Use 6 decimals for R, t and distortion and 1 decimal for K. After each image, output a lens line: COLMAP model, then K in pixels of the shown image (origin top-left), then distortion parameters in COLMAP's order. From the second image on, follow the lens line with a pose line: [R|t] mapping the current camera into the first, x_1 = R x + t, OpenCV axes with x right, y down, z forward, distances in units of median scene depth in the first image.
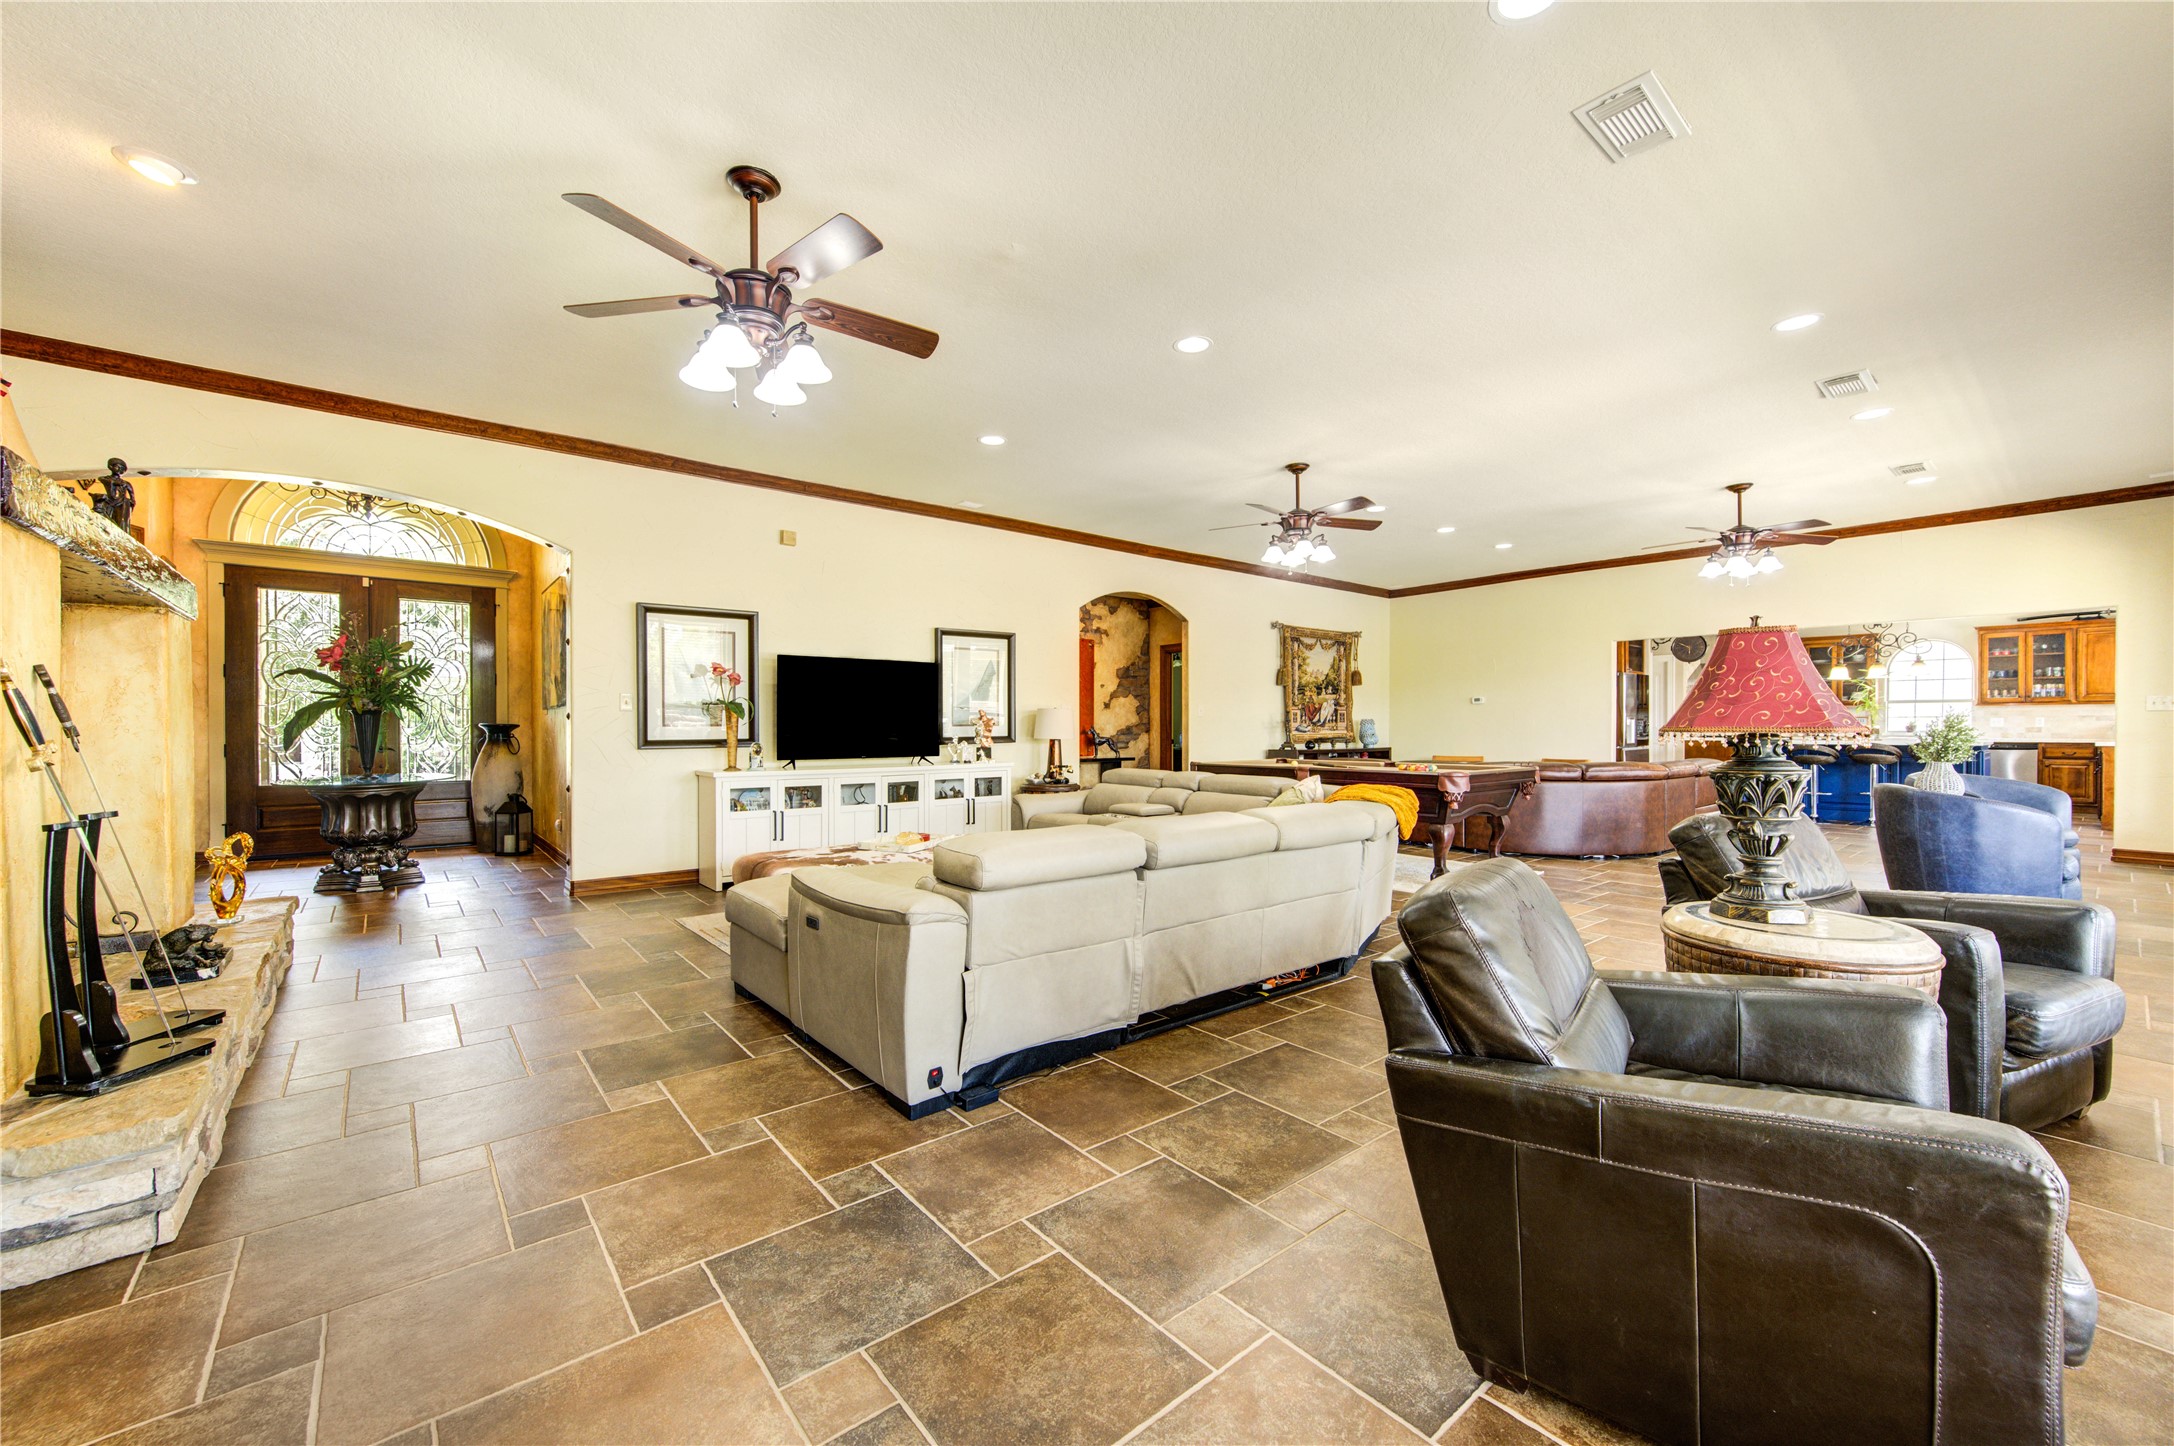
lens RADIAL K [[847.7, 0, 1091.5], [0, 847.7, 741.2], [0, 0, 1]] dist [-0.000977, -0.000083]
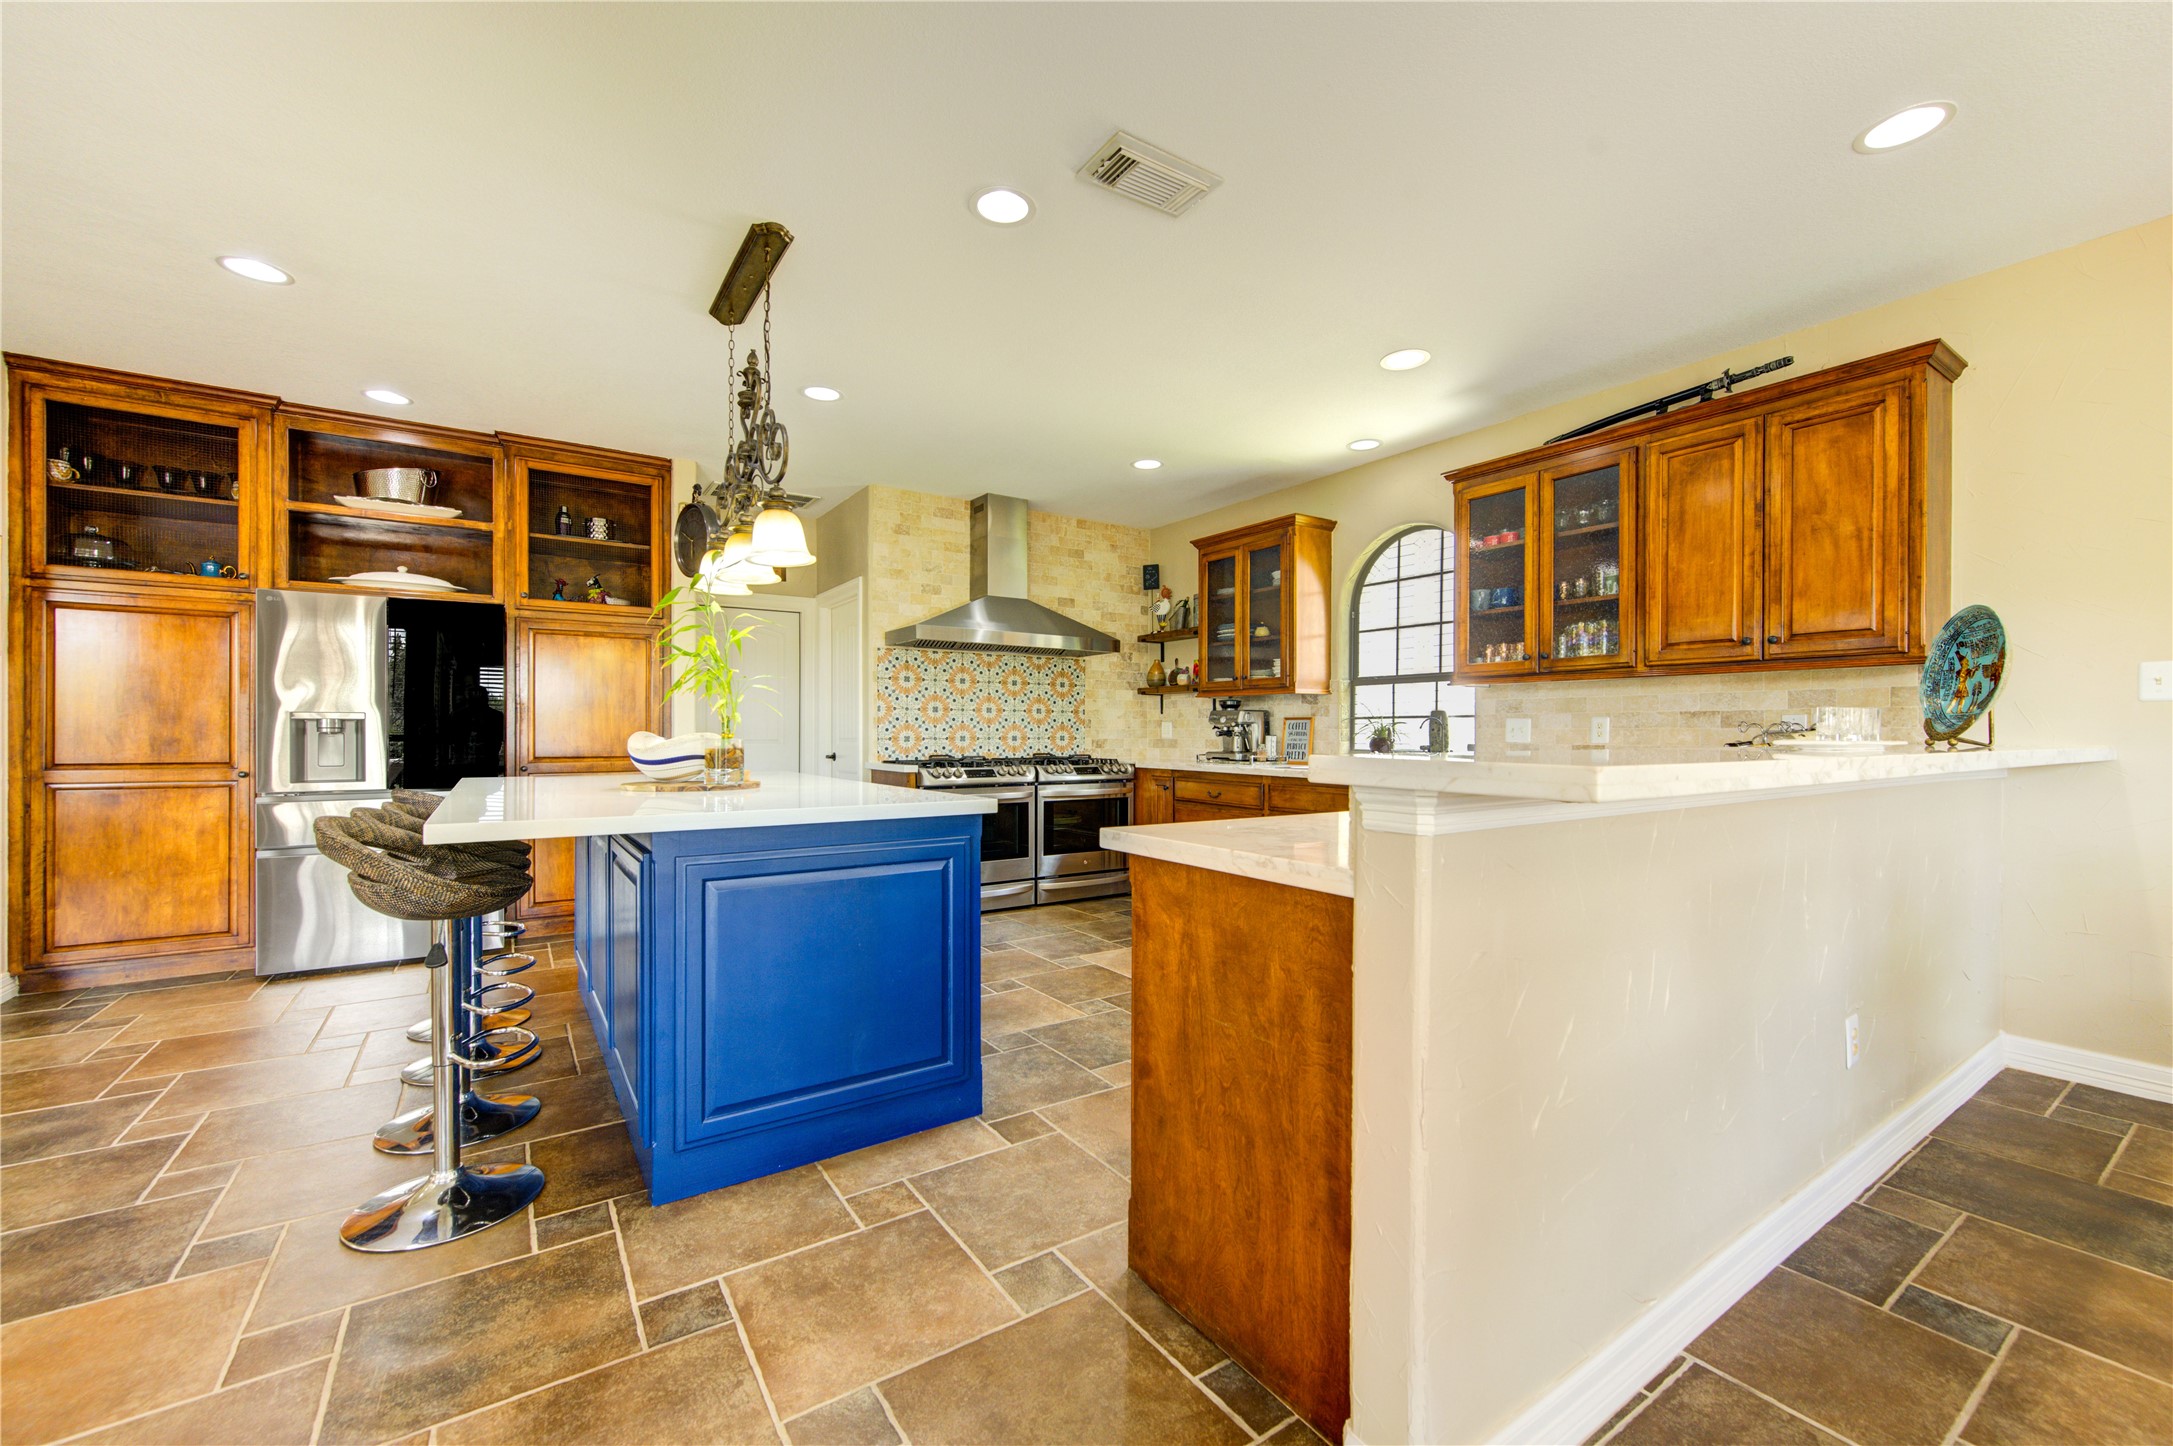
lens RADIAL K [[854.9, 0, 1094.6], [0, 854.9, 733.1], [0, 0, 1]] dist [0.003008, -0.000612]
pose [[0.994705, 0.007486, -0.102497, 1.021273], [-0.009449, 0.999781, -0.018678, -0.014007], [0.102335, 0.019547, 0.994558, 0.673344]]
